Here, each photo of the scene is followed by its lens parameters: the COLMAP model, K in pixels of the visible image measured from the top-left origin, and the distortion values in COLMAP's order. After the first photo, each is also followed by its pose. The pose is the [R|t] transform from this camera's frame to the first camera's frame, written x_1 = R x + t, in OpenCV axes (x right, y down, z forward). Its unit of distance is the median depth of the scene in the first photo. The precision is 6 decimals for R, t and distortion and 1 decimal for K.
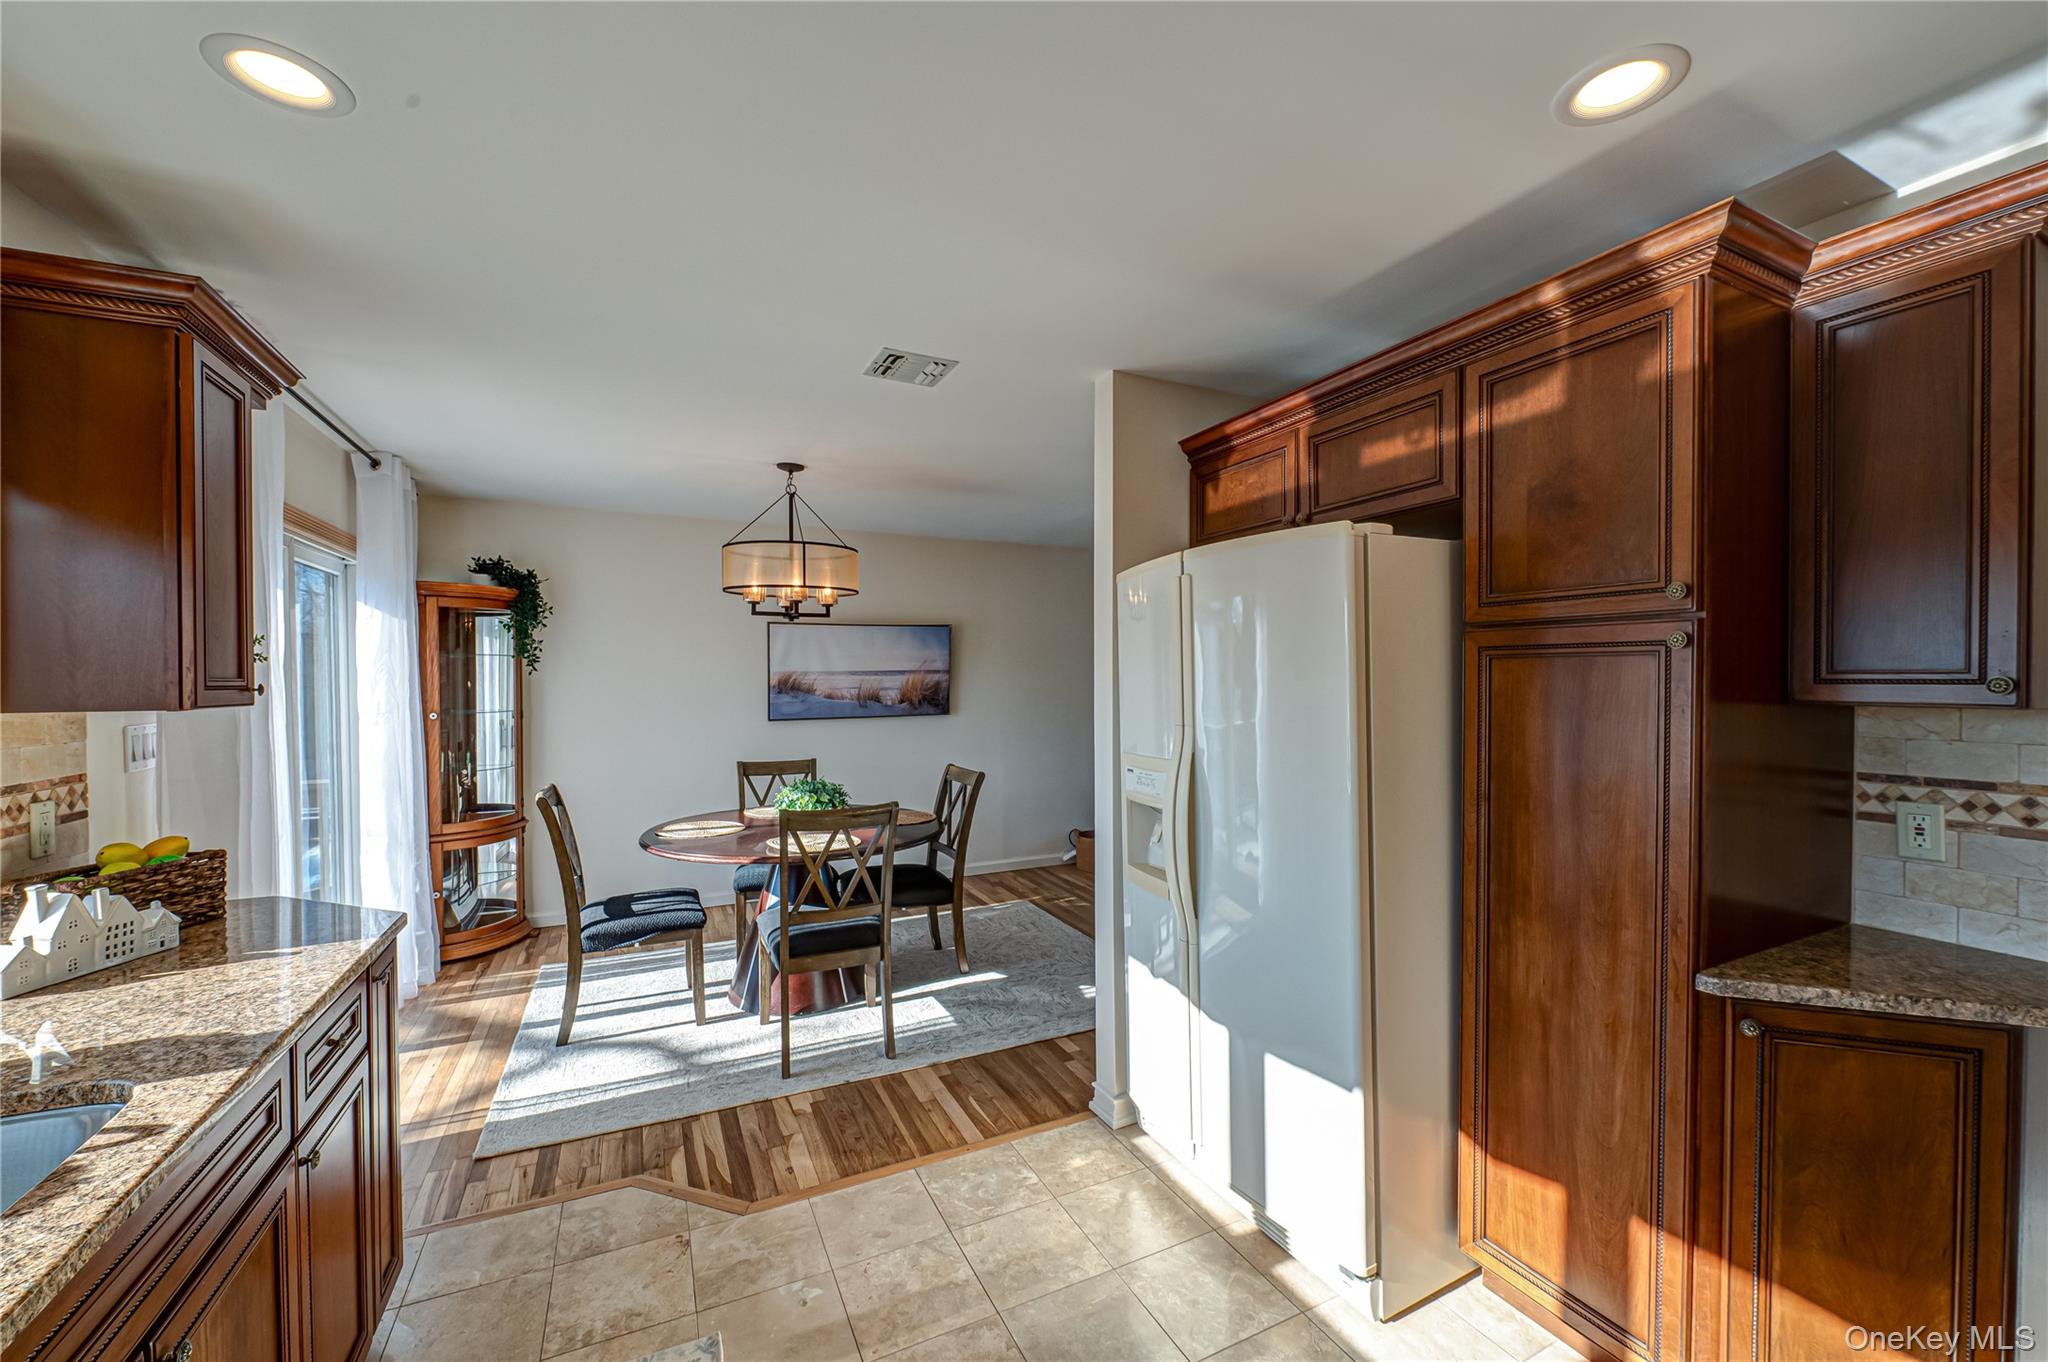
lens RADIAL K [[802.6, 0, 1031.7], [0, 802.6, 686.6], [0, 0, 1]] dist [-0.005791, -0.001470]
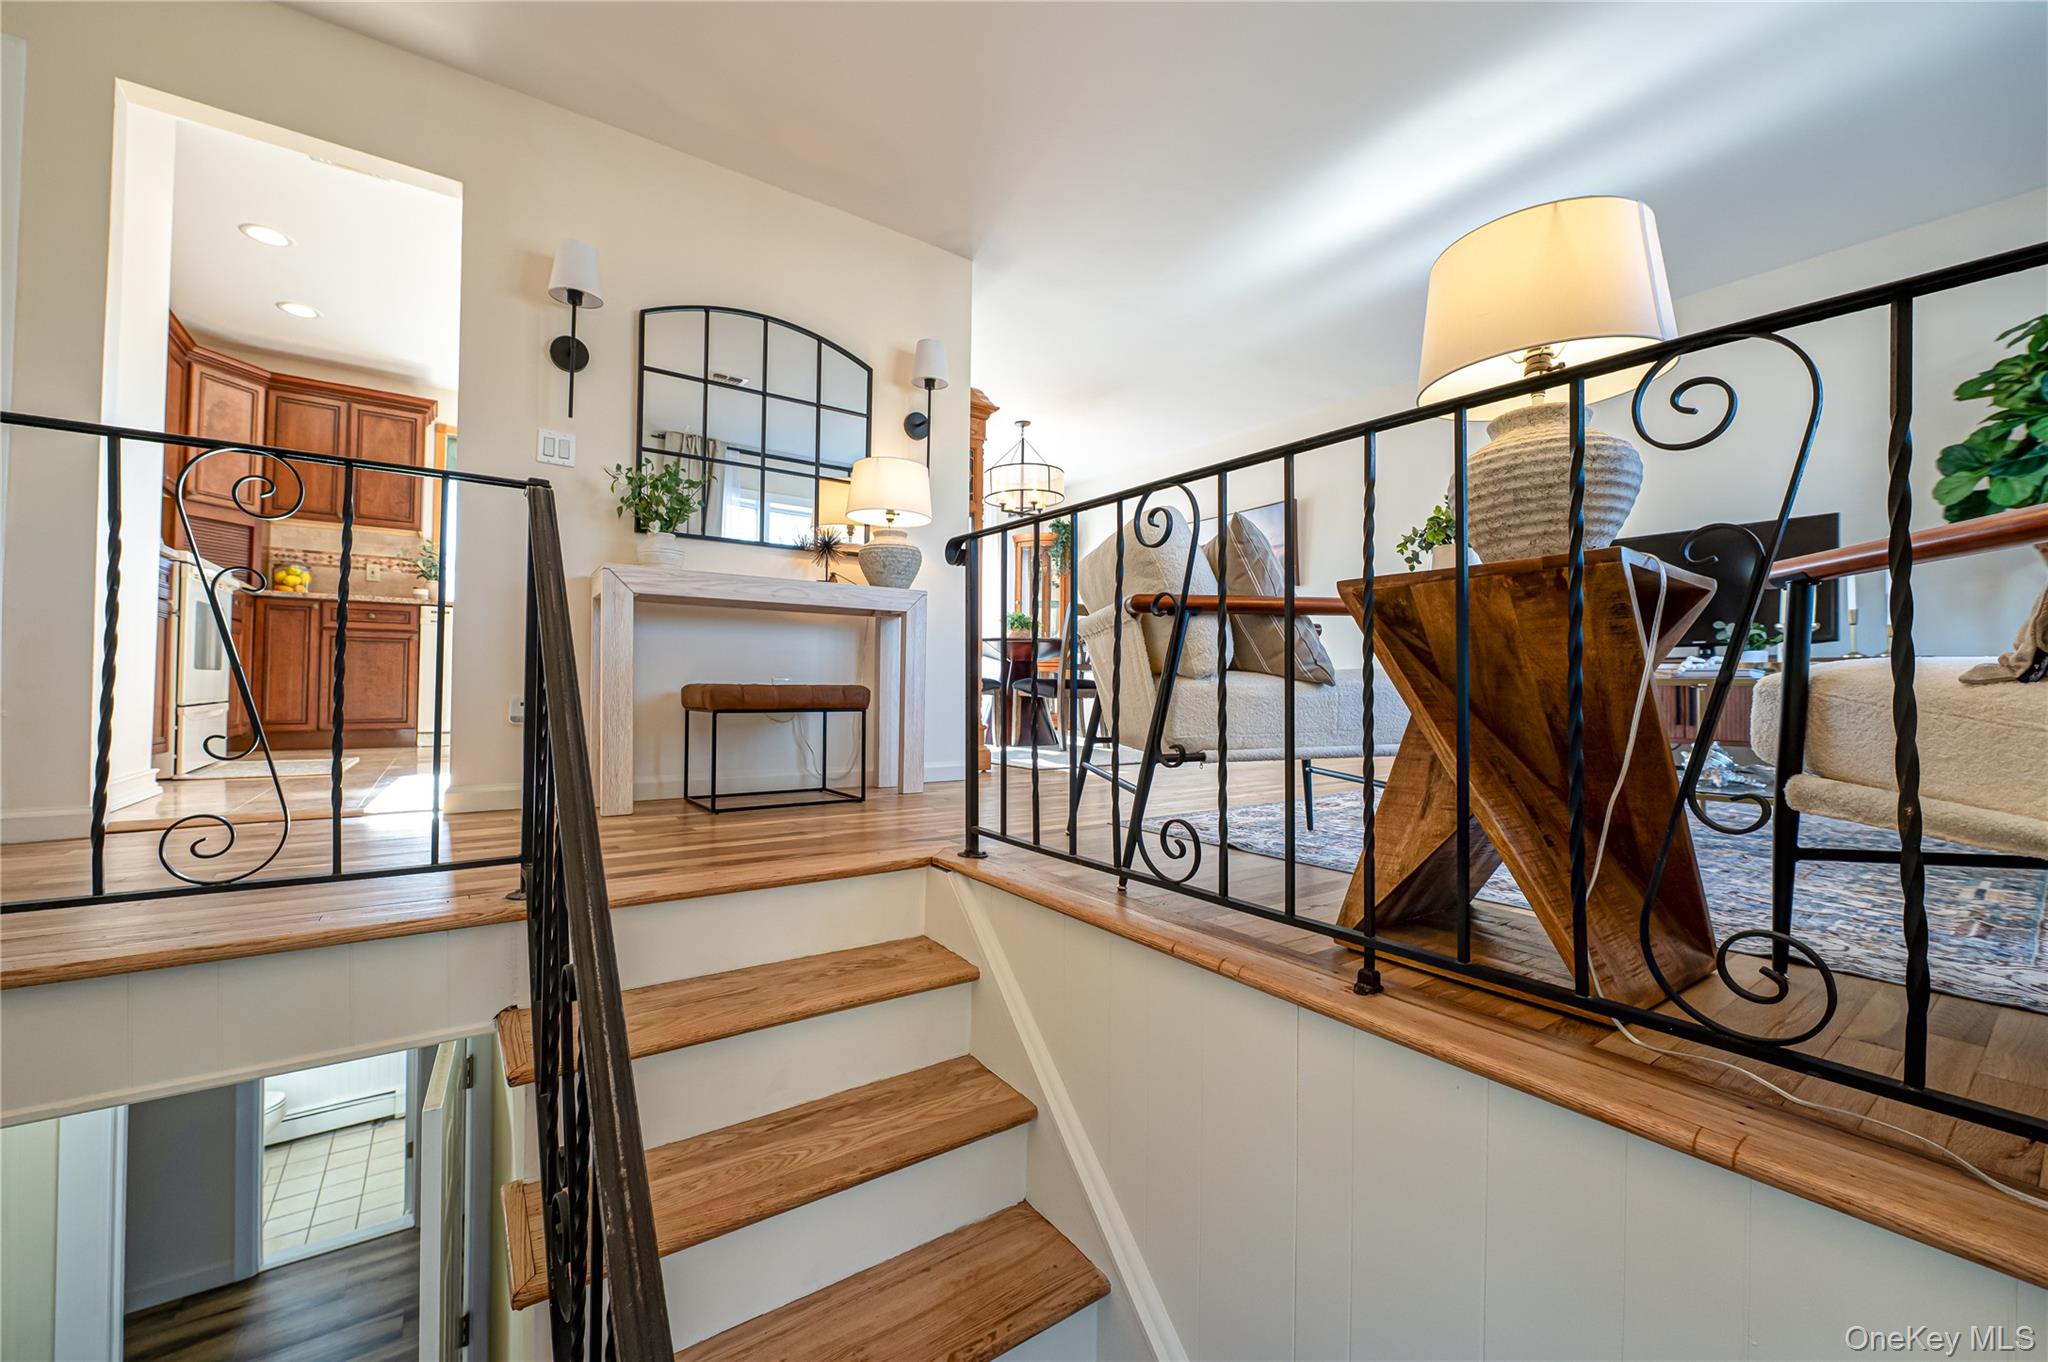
lens RADIAL K [[802.6, 0, 1026.6], [0, 802.6, 671.1], [0, 0, 1]] dist [-0.005791, -0.001470]
pose [[0.161824, -0.019426, -0.986628, 2.291119], [-0.018602, 0.999569, -0.022732, 0.473318], [0.986644, 0.022032, 0.161393, 1.322582]]
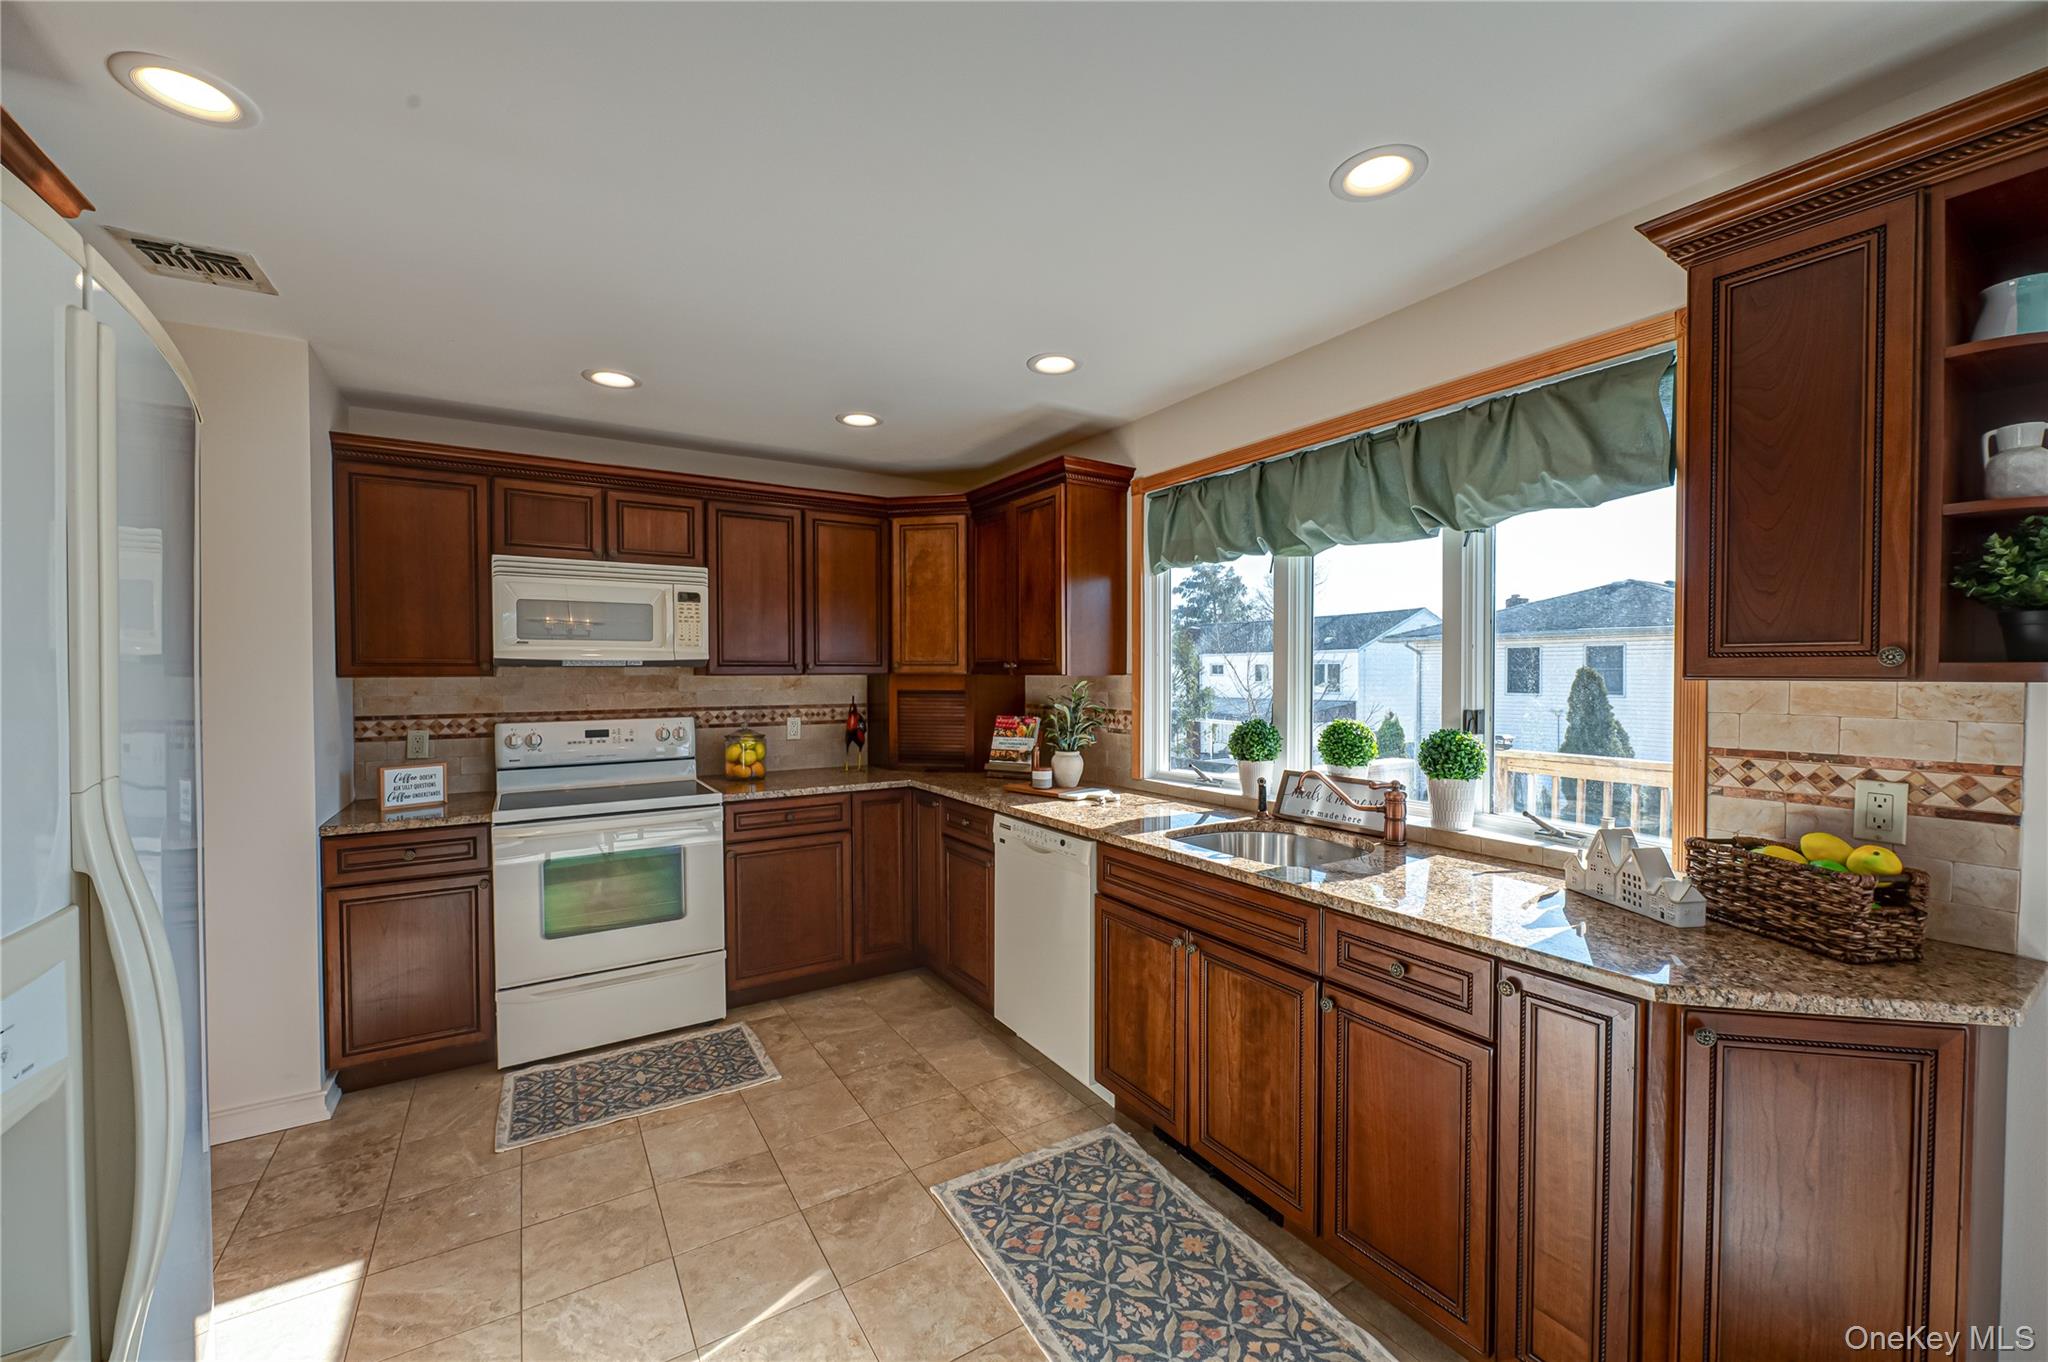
lens RADIAL K [[802.6, 0, 1031.9], [0, 802.6, 688.2], [0, 0, 1]] dist [-0.005791, -0.001470]
pose [[-0.993727, 0.011362, -0.111257, -0.153212], [0.007733, 0.999425, 0.033001, 0.002977], [0.111568, 0.031934, -0.993244, 1.368714]]
